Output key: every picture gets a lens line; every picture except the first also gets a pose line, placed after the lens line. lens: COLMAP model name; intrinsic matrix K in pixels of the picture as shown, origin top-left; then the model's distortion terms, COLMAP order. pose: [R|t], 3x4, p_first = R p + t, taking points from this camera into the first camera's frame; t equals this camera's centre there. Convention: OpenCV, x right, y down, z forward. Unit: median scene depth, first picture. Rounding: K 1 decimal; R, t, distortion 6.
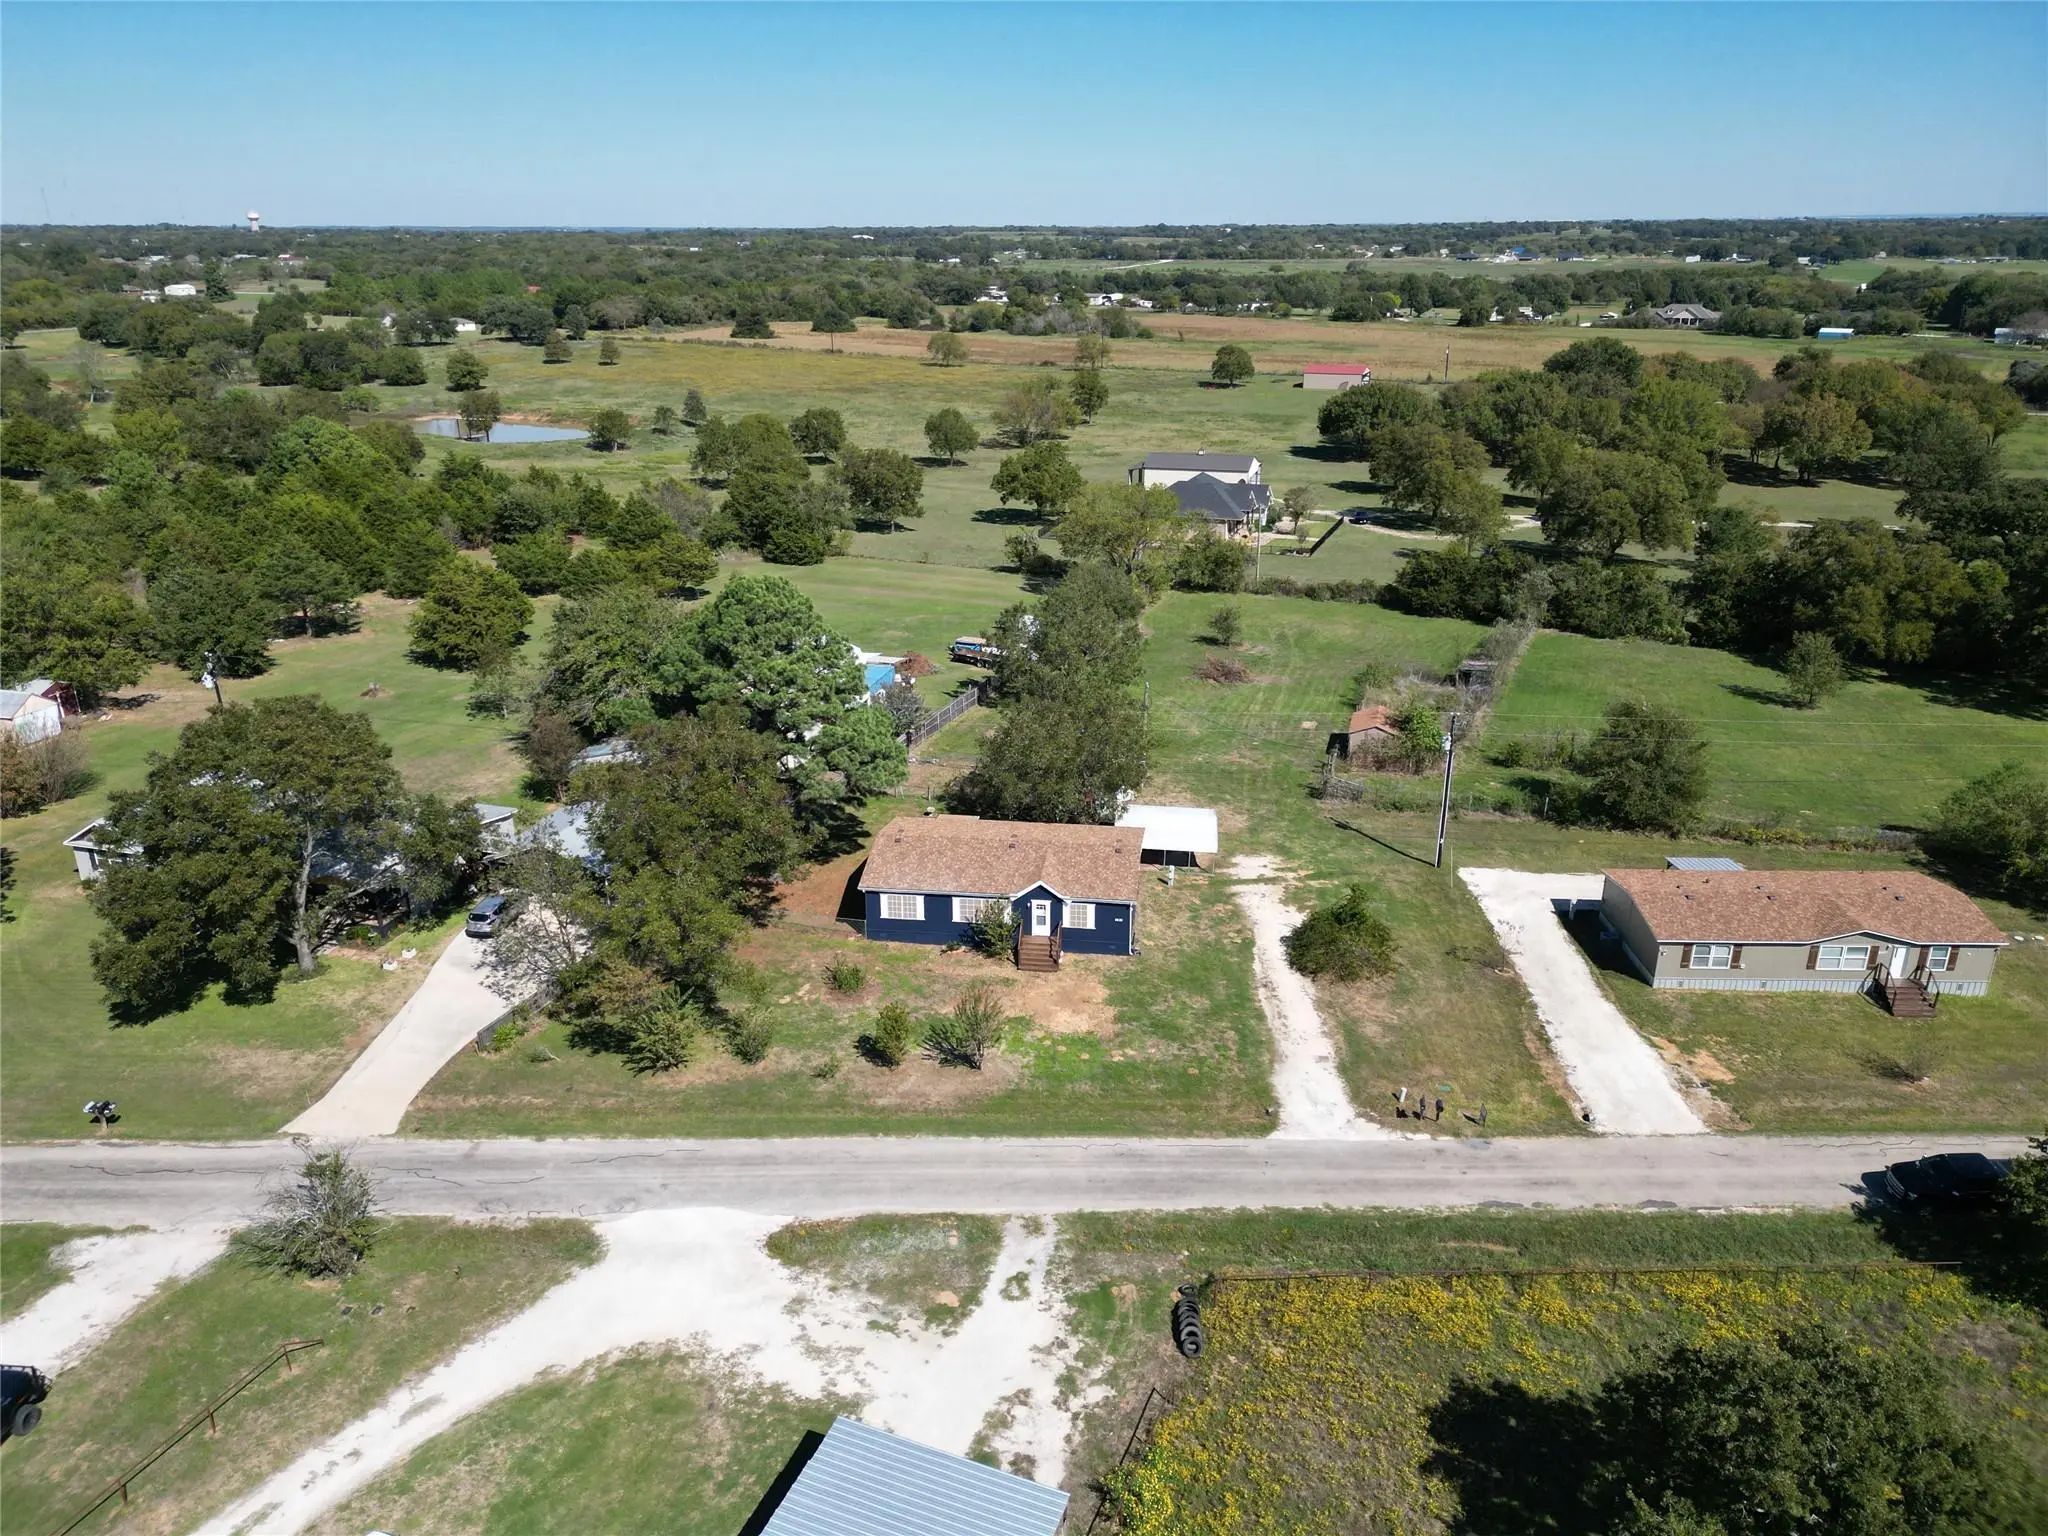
lens RADIAL K [[1413.1, 0, 1017.9], [0, 1413.1, 757.5], [0, 0, 1]] dist [0.064894, -0.072800]
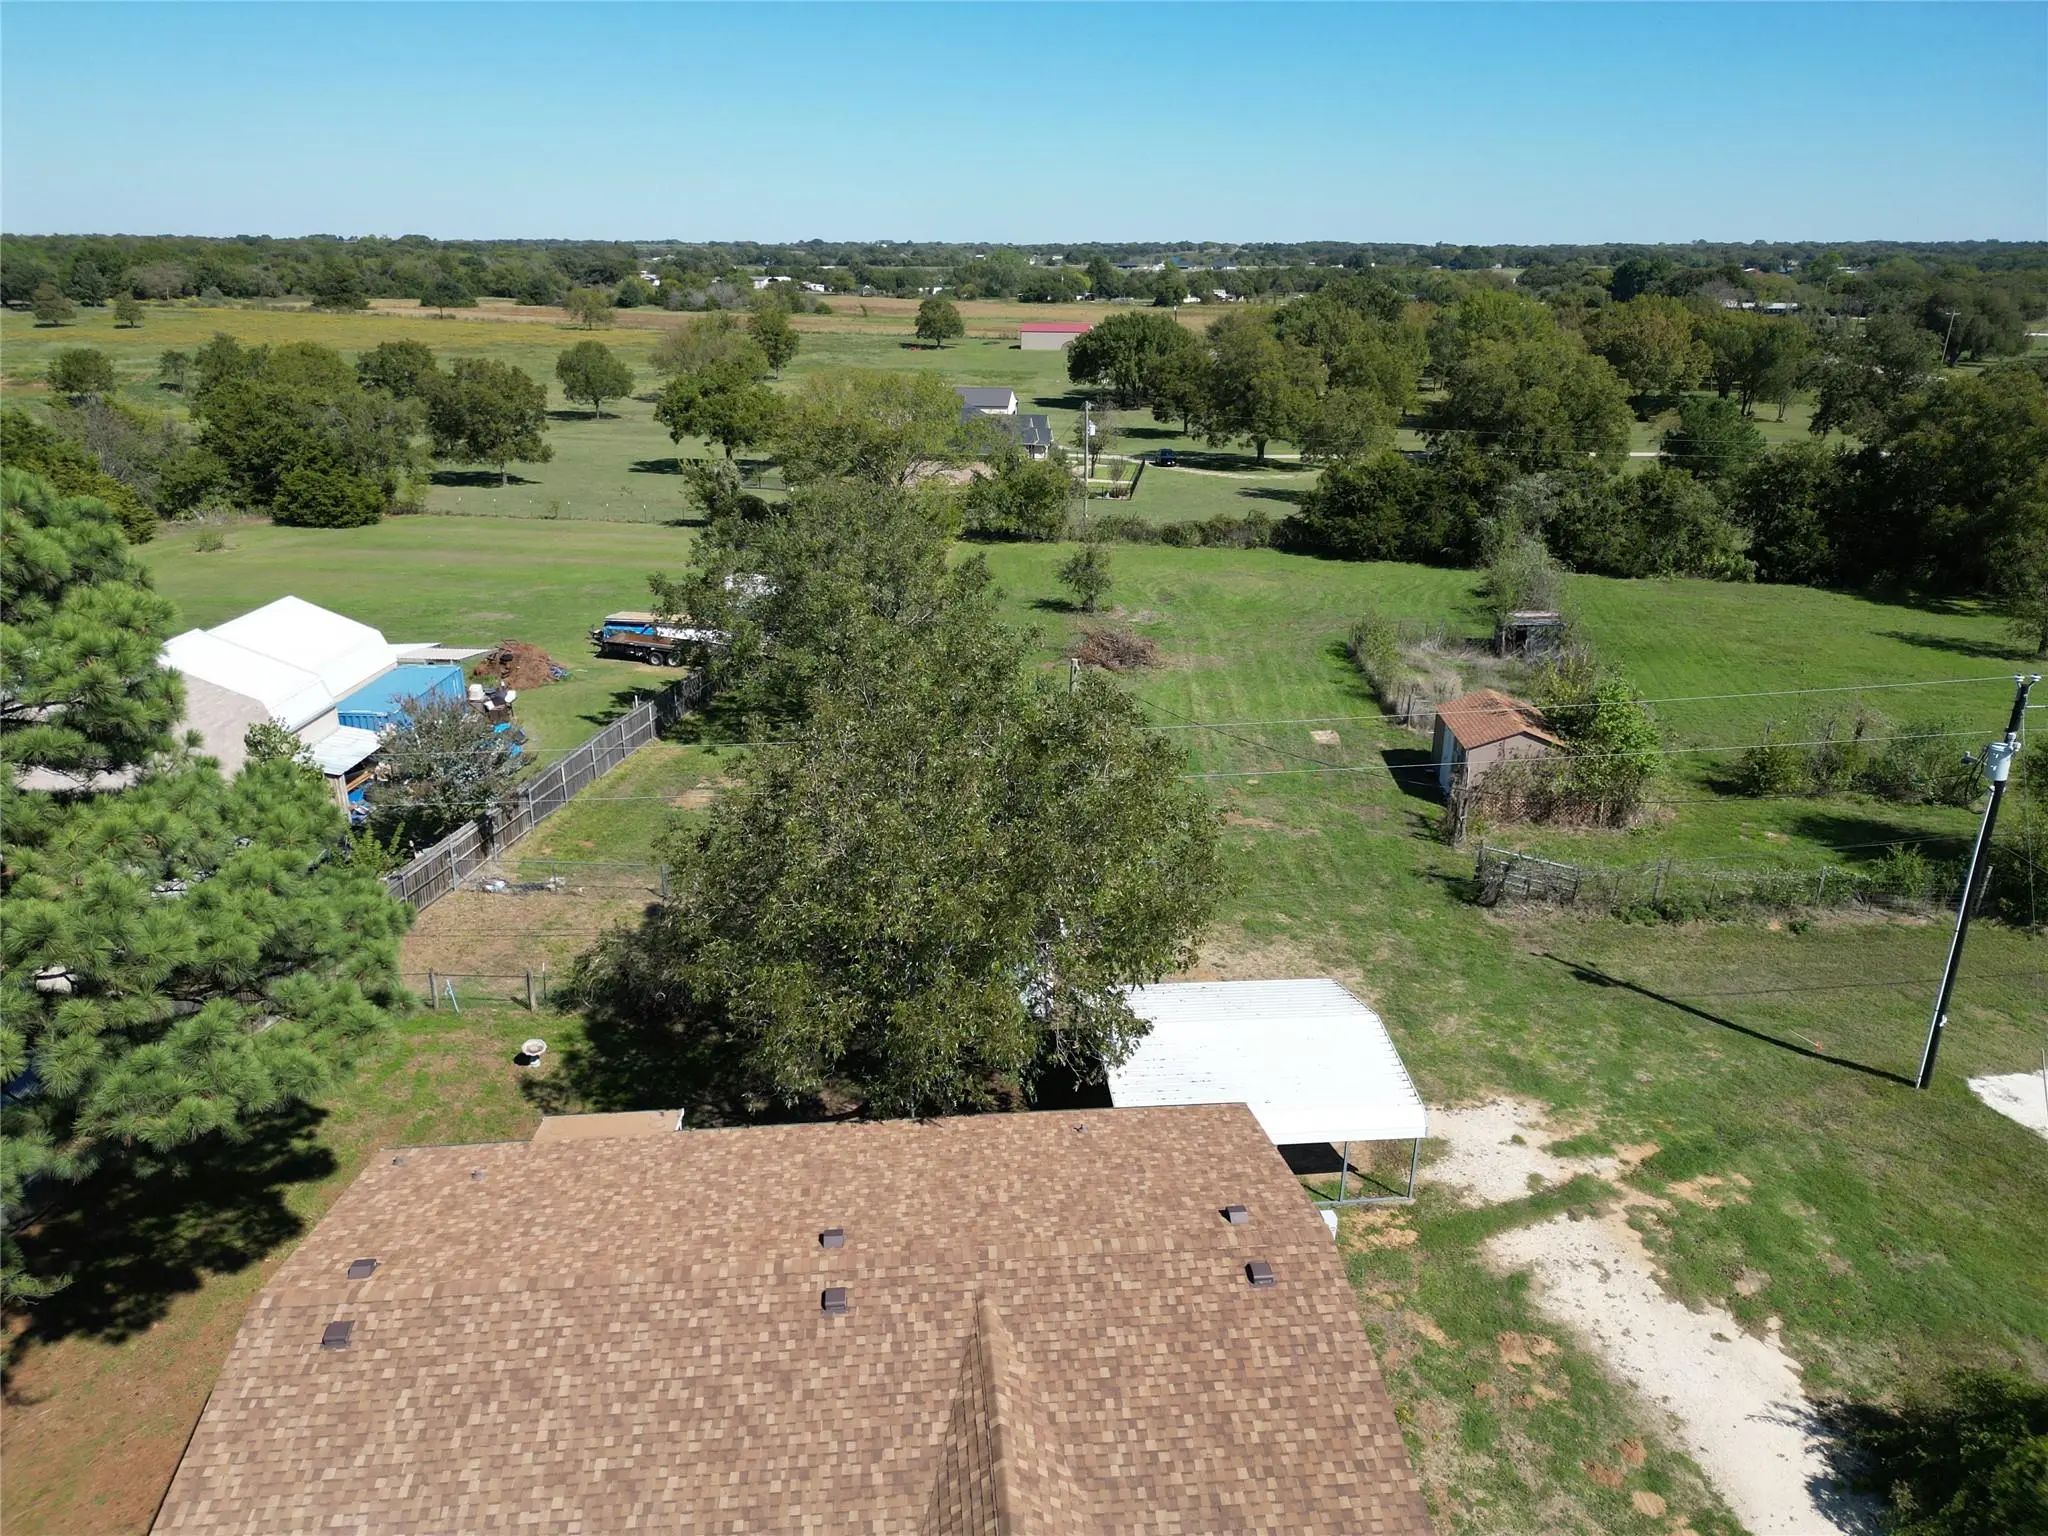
lens RADIAL K [[1413.1, 0, 1017.9], [0, 1413.1, 757.5], [0, 0, 1]] dist [0.064894, -0.072800]
pose [[0.973912, -0.066372, 0.217001, -0.014945], [0.069807, 0.997527, -0.008191, -0.019936], [-0.215920, 0.023126, 0.976137, 0.546096]]
